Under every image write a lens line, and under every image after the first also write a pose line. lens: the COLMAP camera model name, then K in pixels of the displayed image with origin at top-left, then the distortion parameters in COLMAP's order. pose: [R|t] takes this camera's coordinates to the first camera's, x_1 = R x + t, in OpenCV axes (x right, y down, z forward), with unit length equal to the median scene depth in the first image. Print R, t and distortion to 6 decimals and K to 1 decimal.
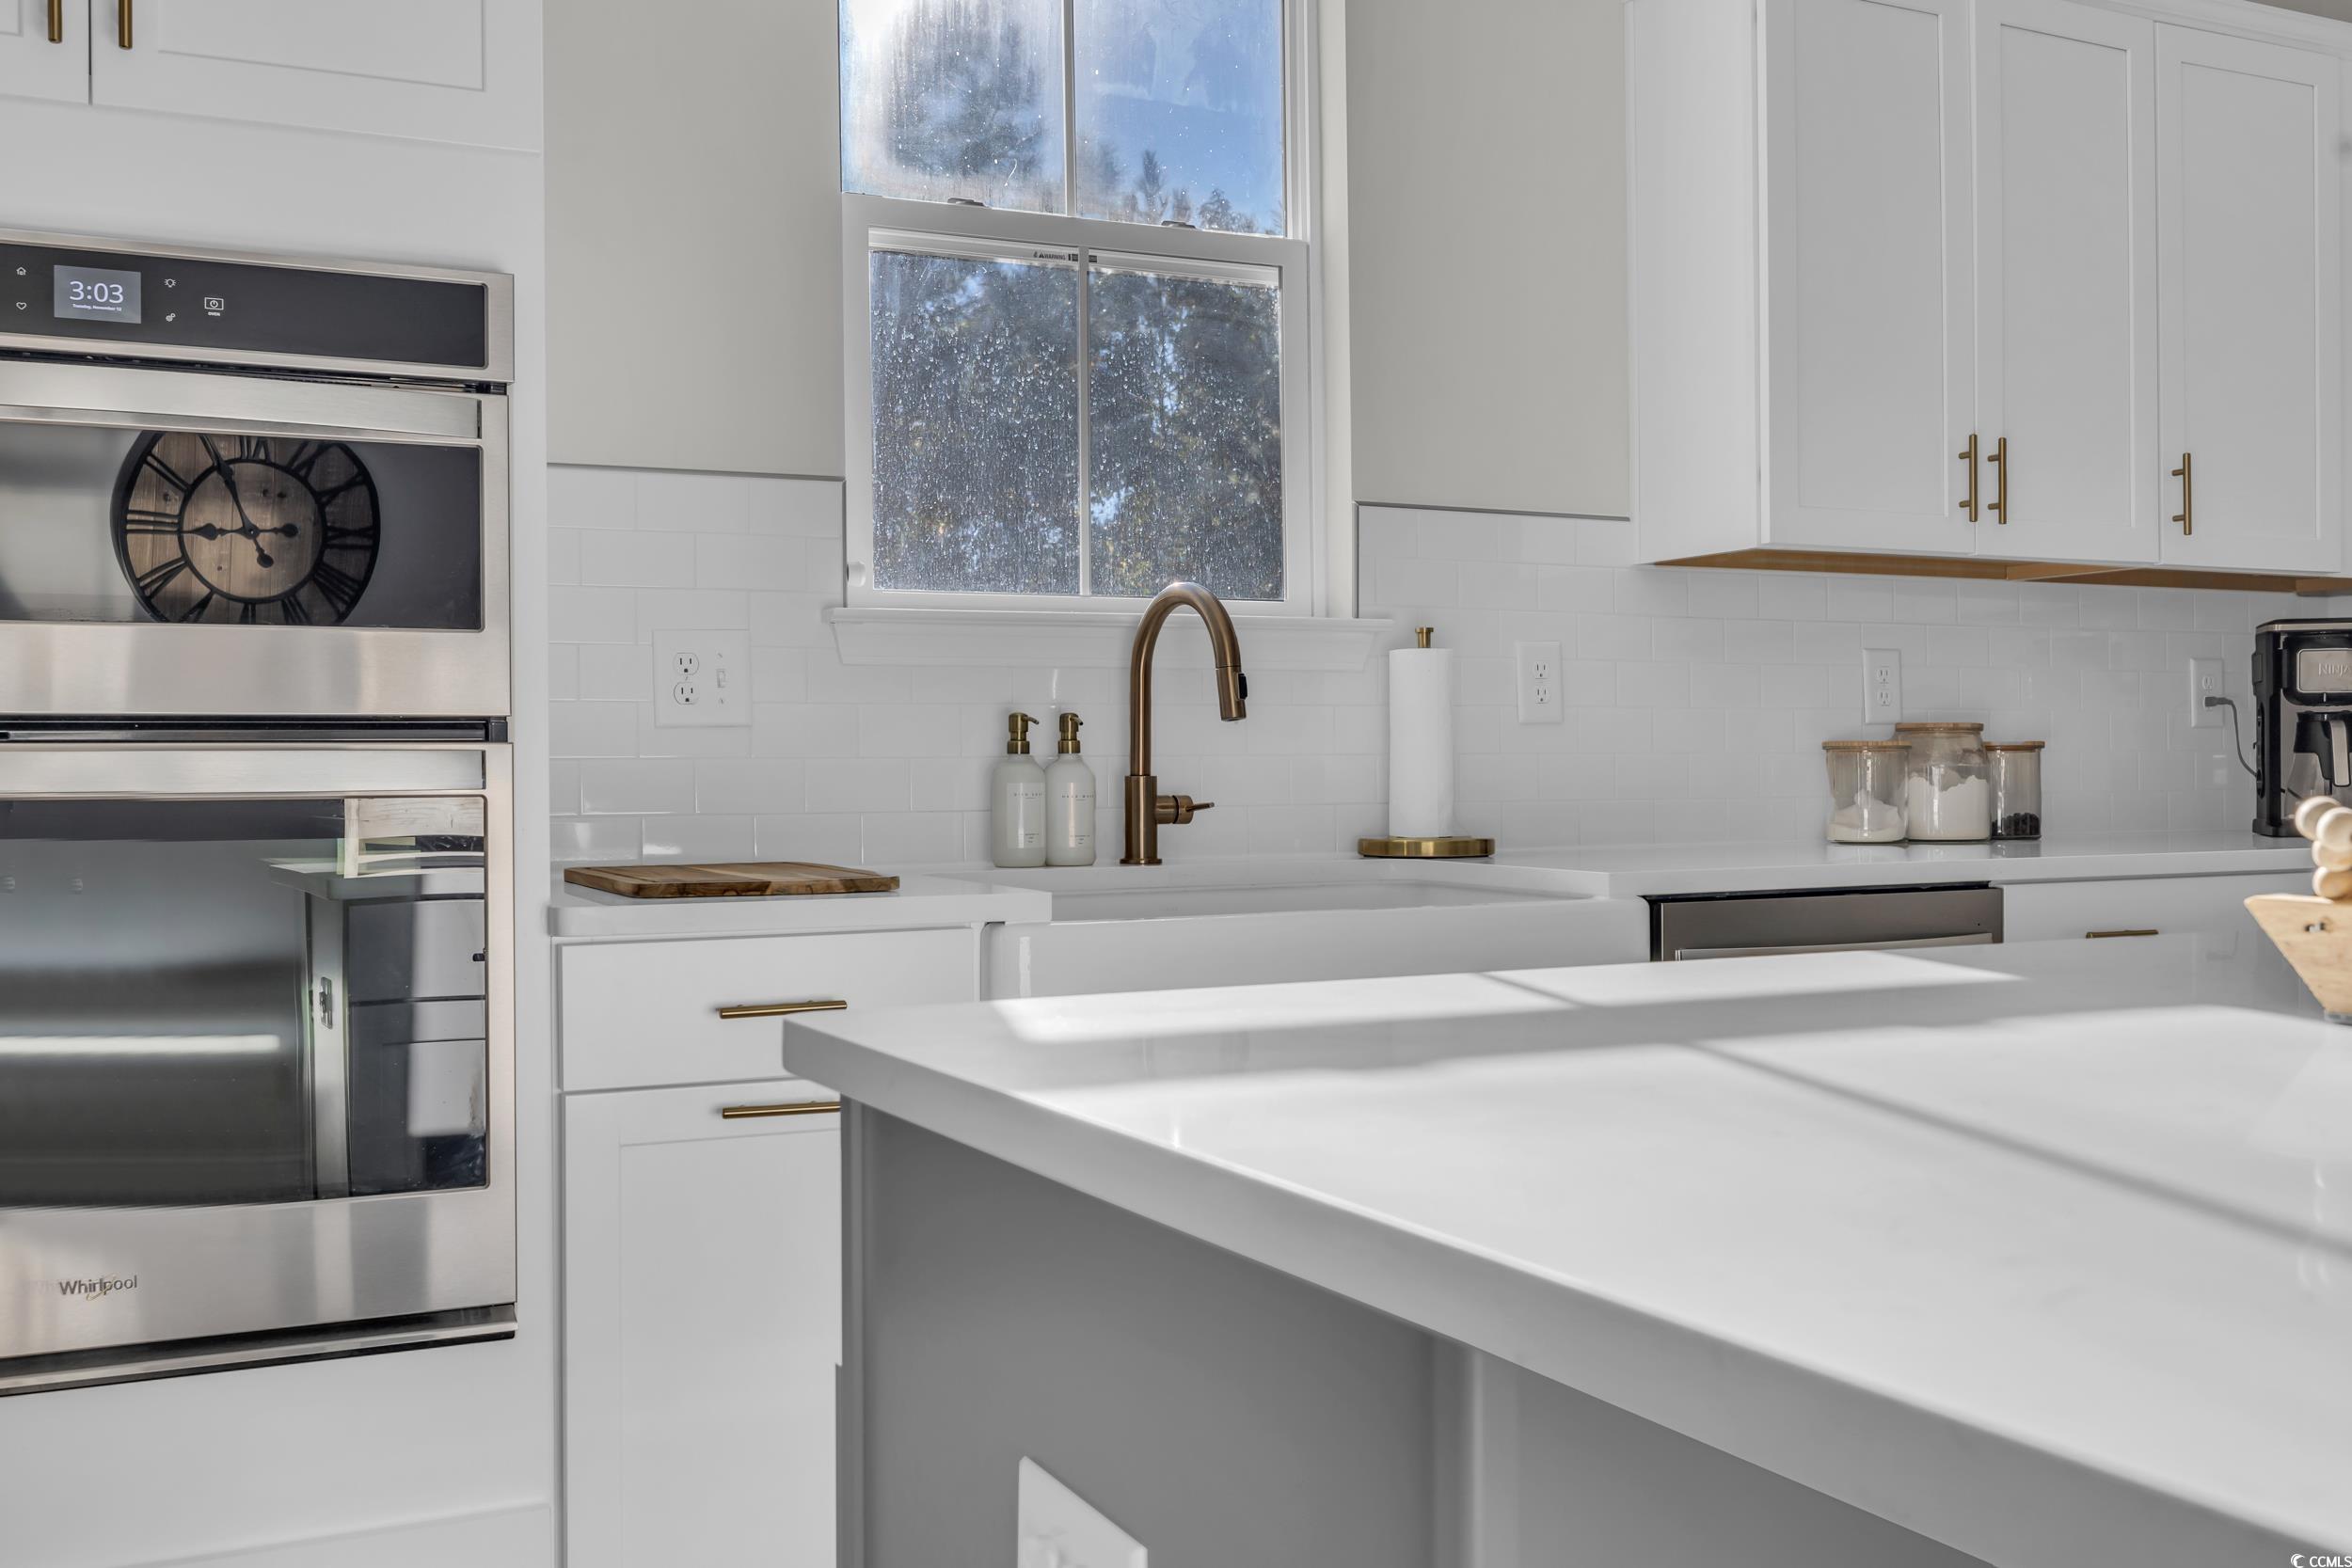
lens RADIAL K [[2291.9, 0, 1176.0], [0, 2291.9, 784.0], [0, 0, 1]] dist [-0.004780, -0.009133]
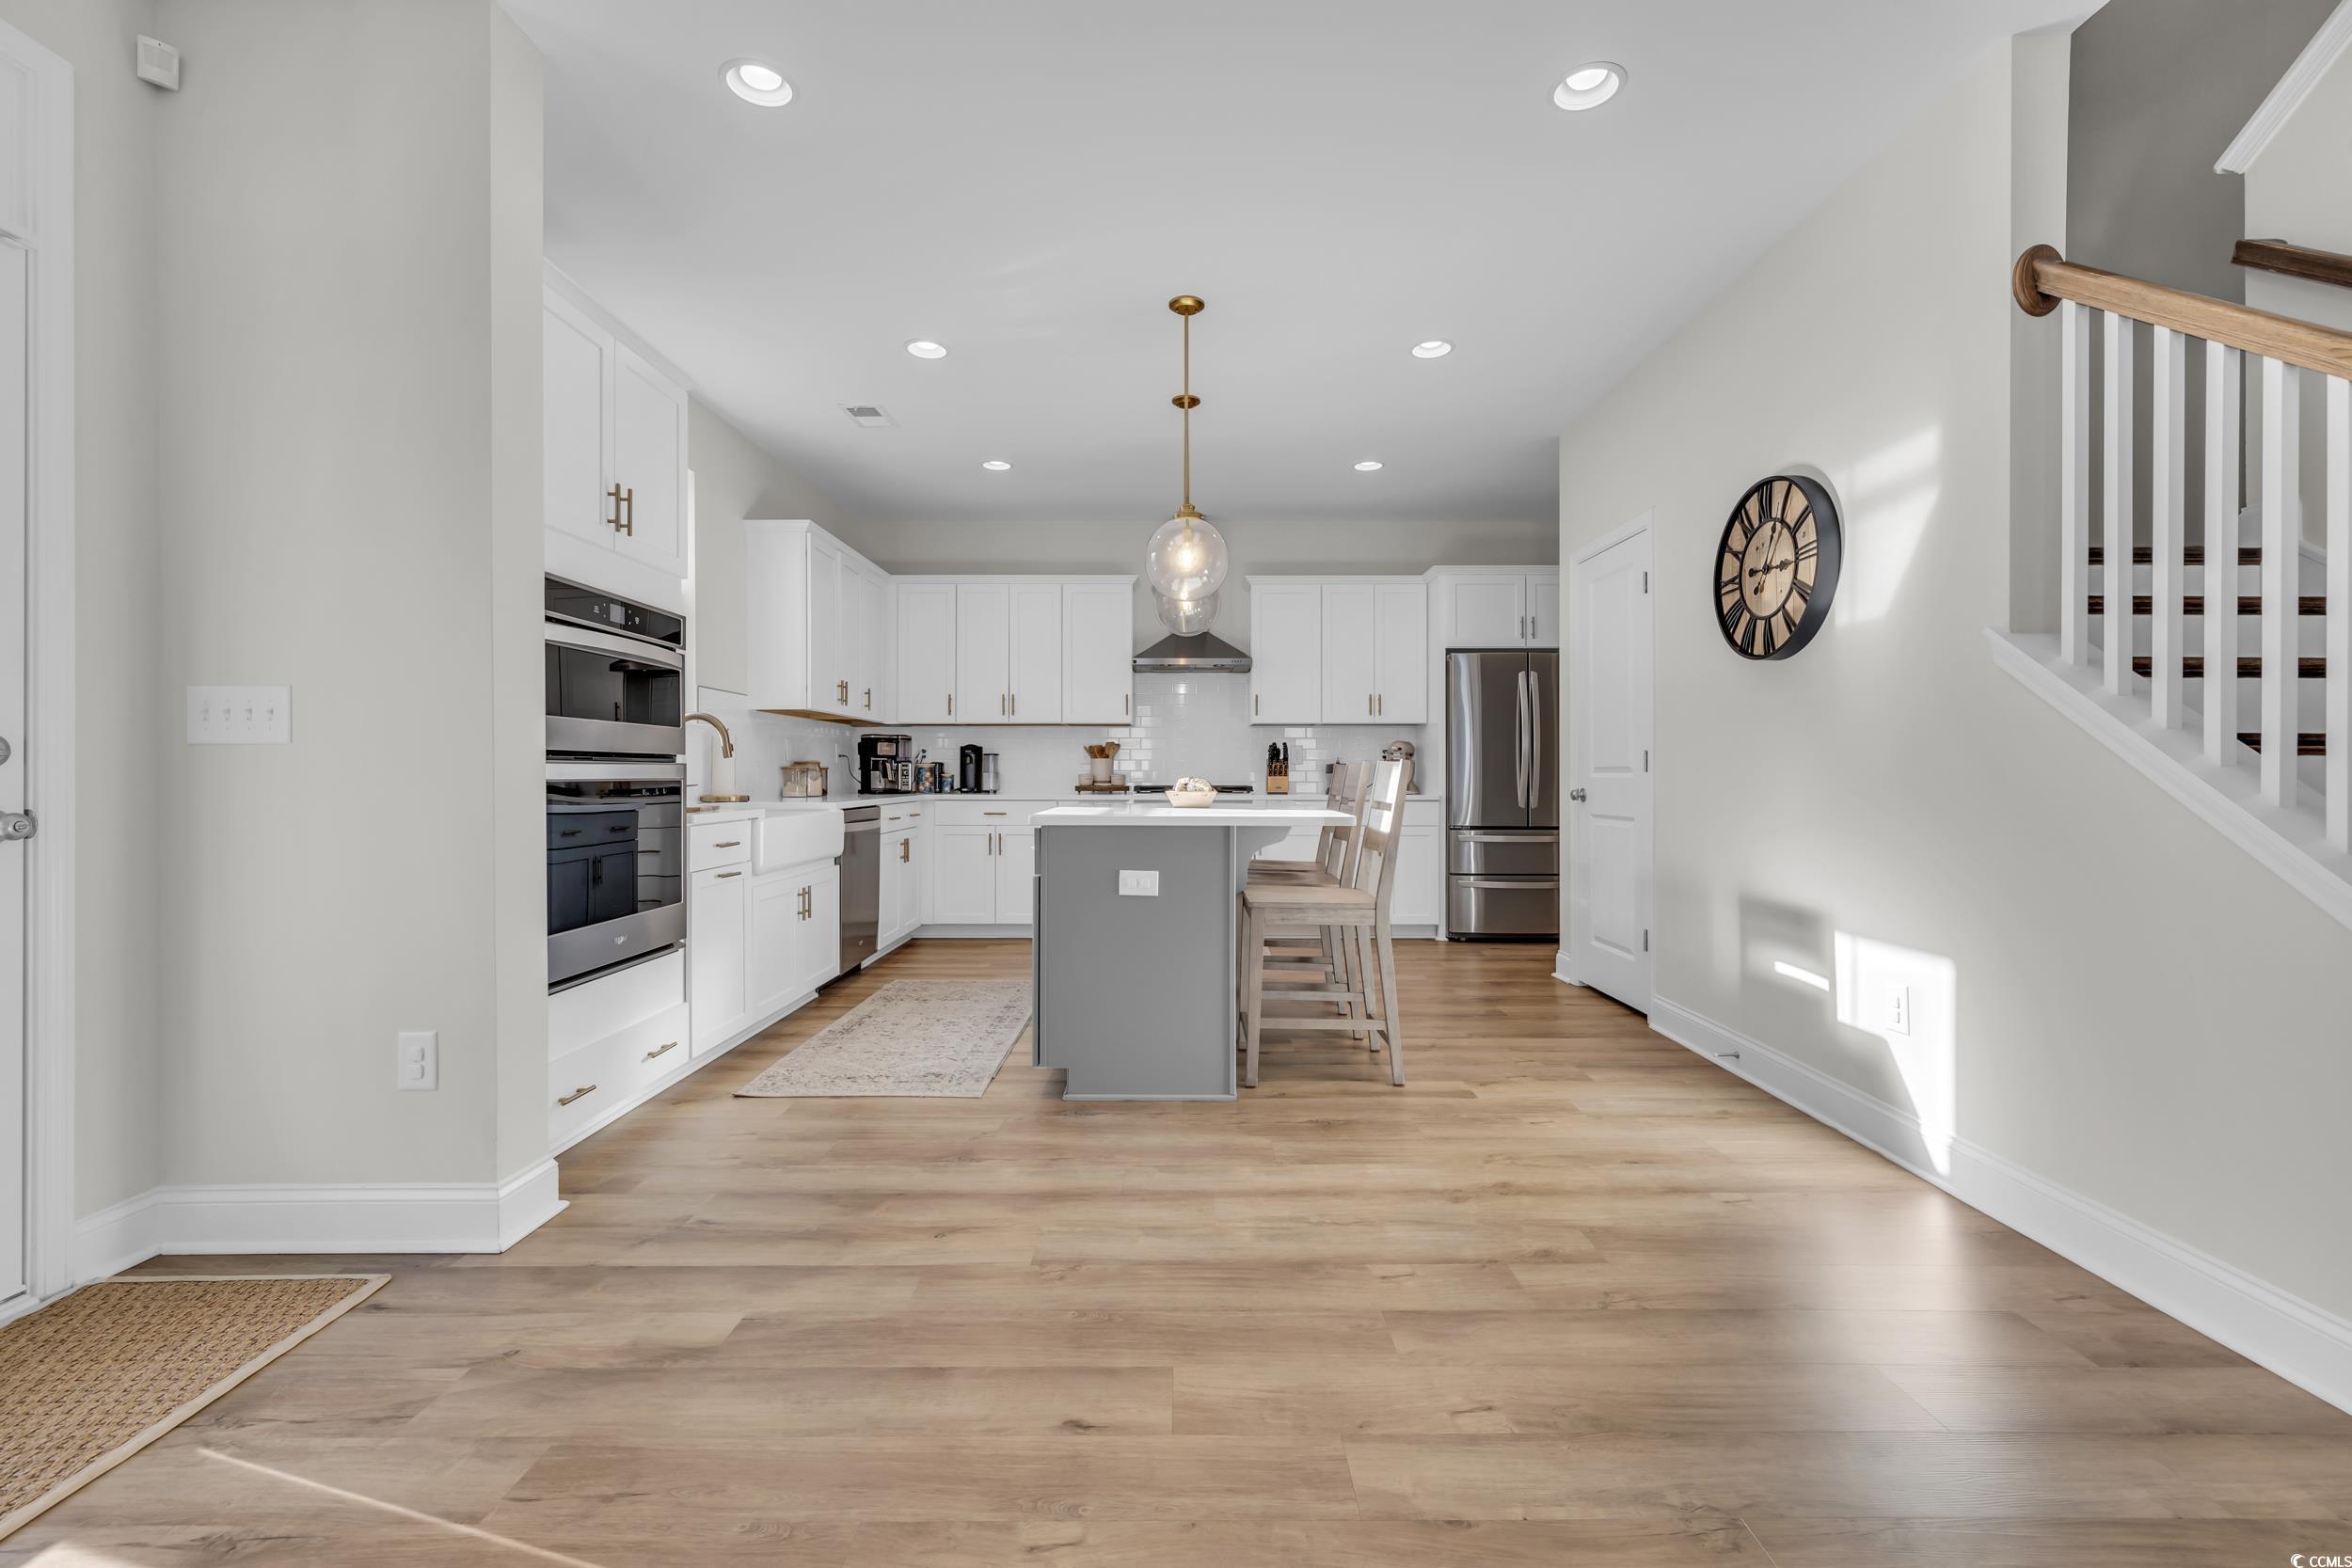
lens RADIAL K [[987.8, 0, 1188.3], [0, 987.8, 771.2], [0, 0, 1]] dist [-0.000611, -0.000387]
pose [[0.438449, 0.010117, 0.898699, -0.787709], [0.002461, 0.999919, -0.012457, 0.007751], [-0.898753, 0.007673, 0.438389, -0.153619]]
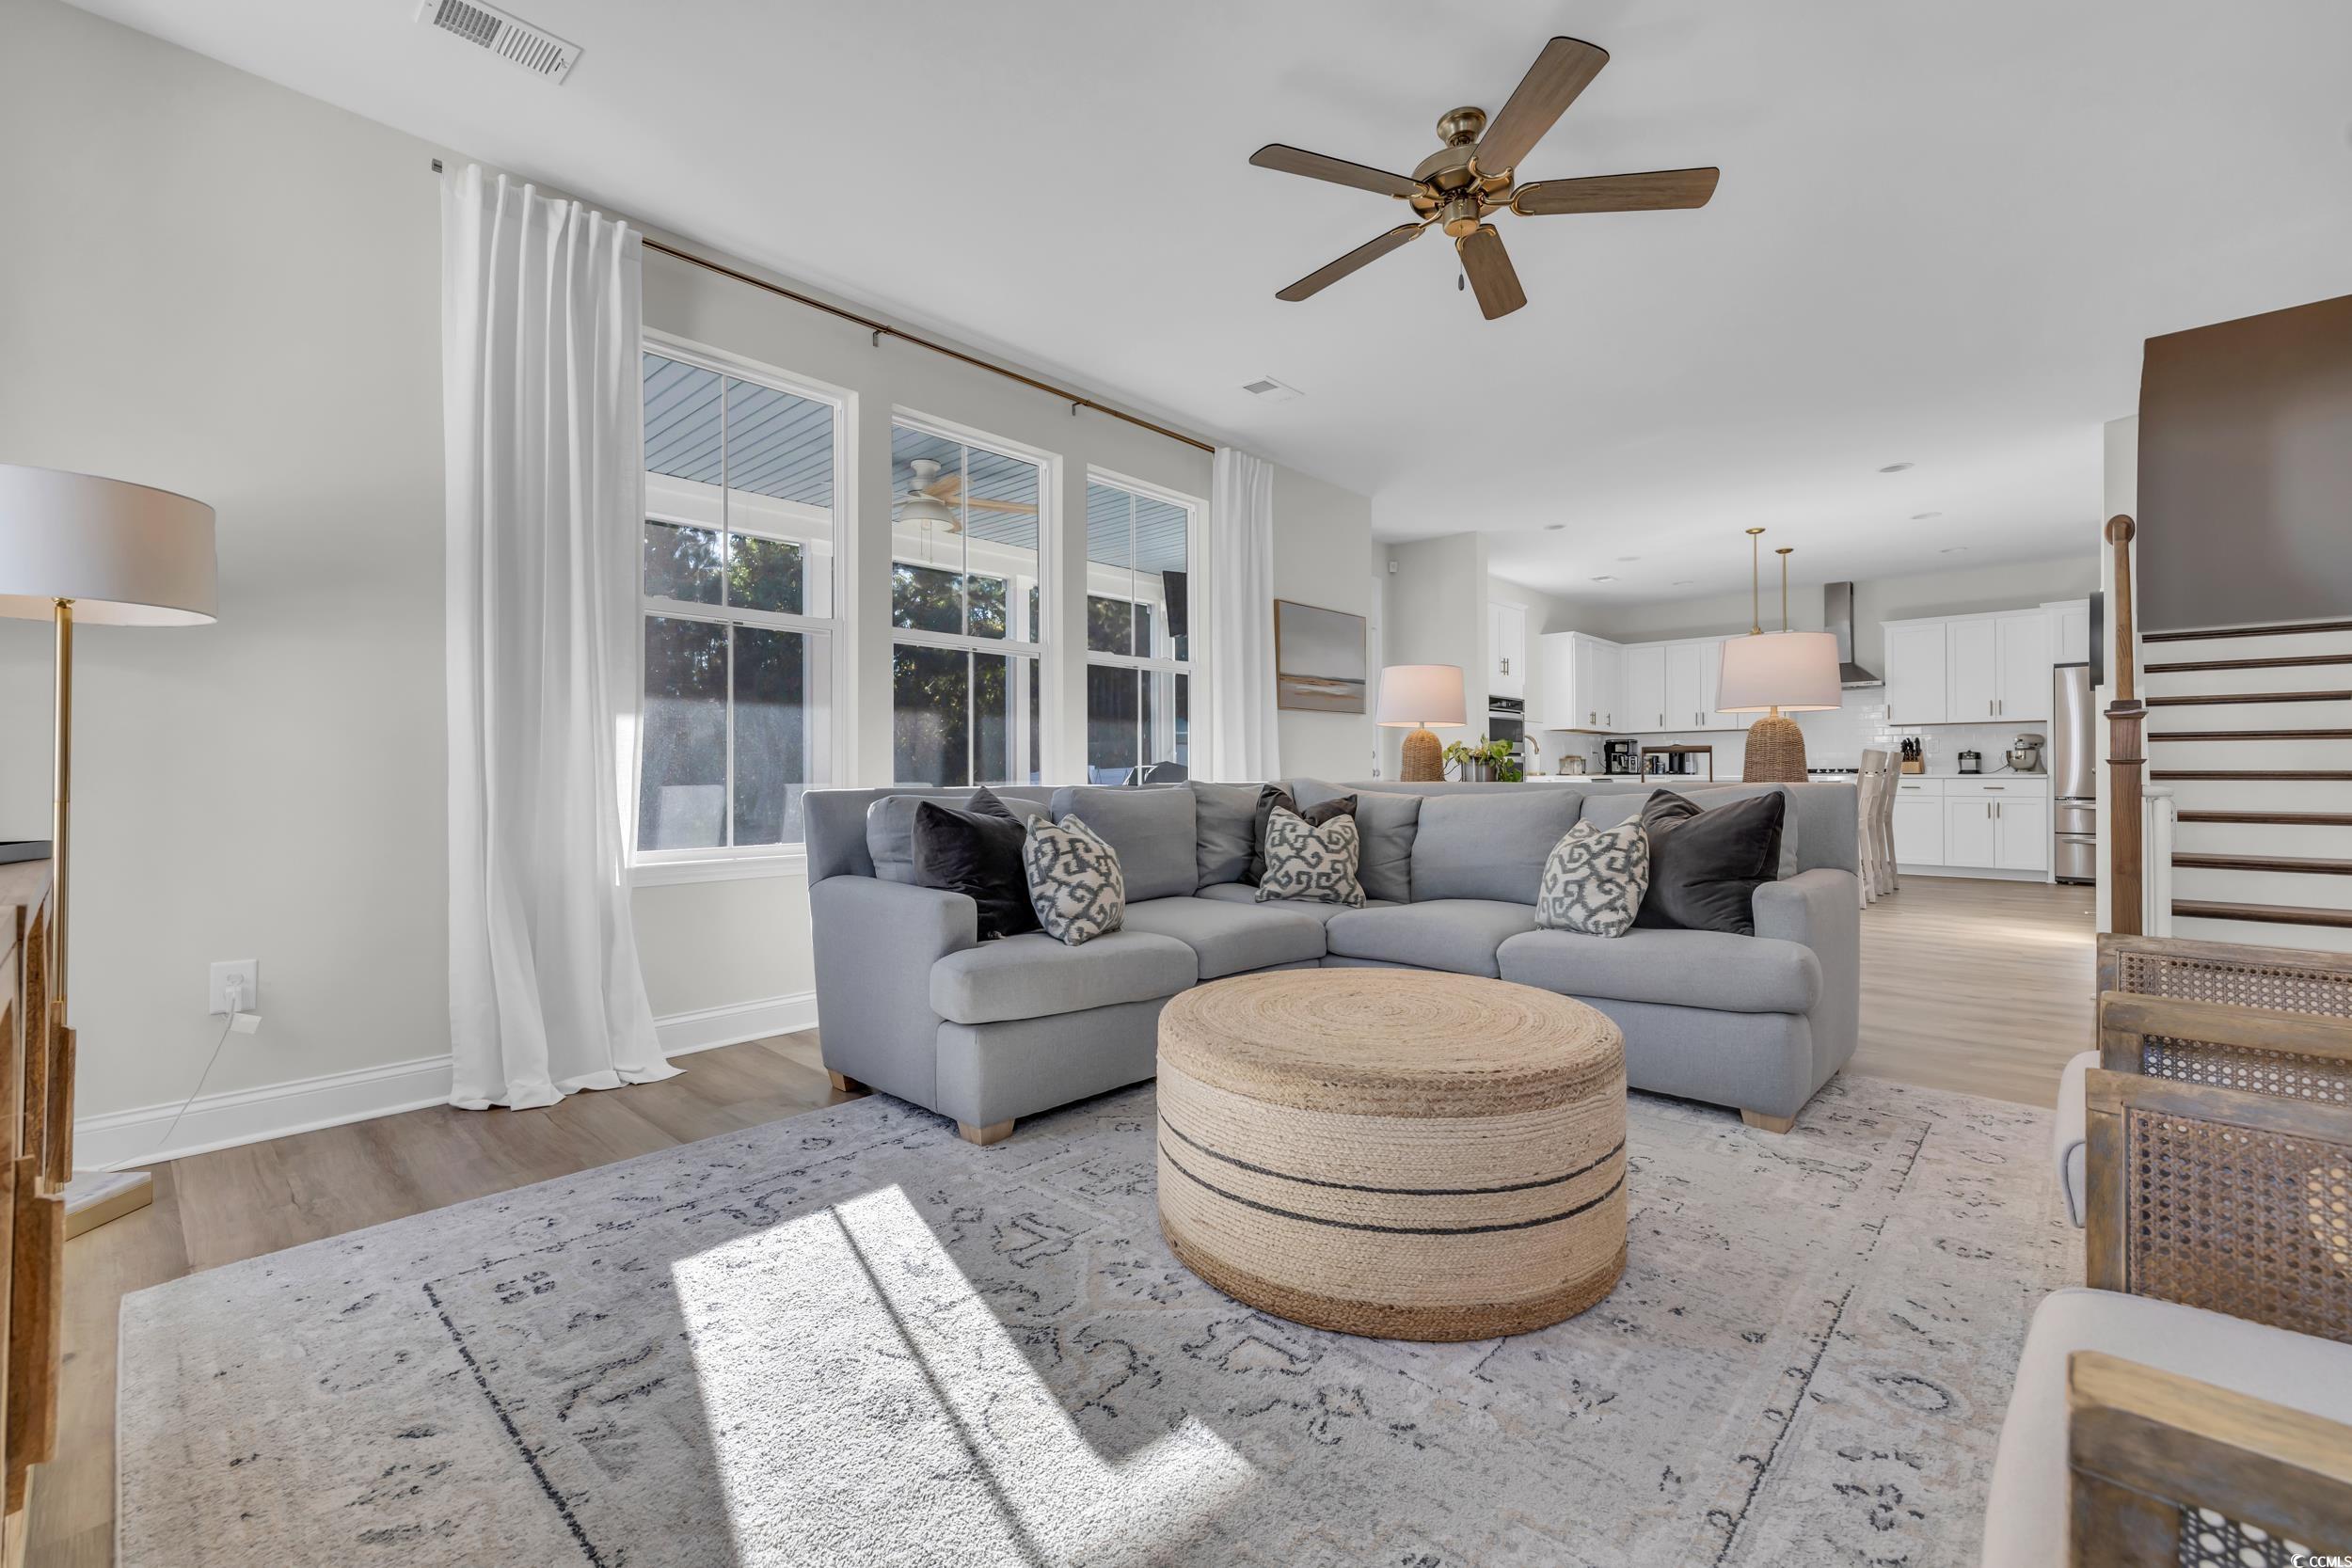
lens RADIAL K [[987.8, 0, 1188.3], [0, 987.8, 771.2], [0, 0, 1]] dist [-0.000611, -0.000387]
pose [[0.931745, 0.005208, 0.363076, -1.754095], [-0.000780, 0.999924, -0.012342, 0.052809], [-0.363113, 0.011217, 0.931678, -1.213787]]
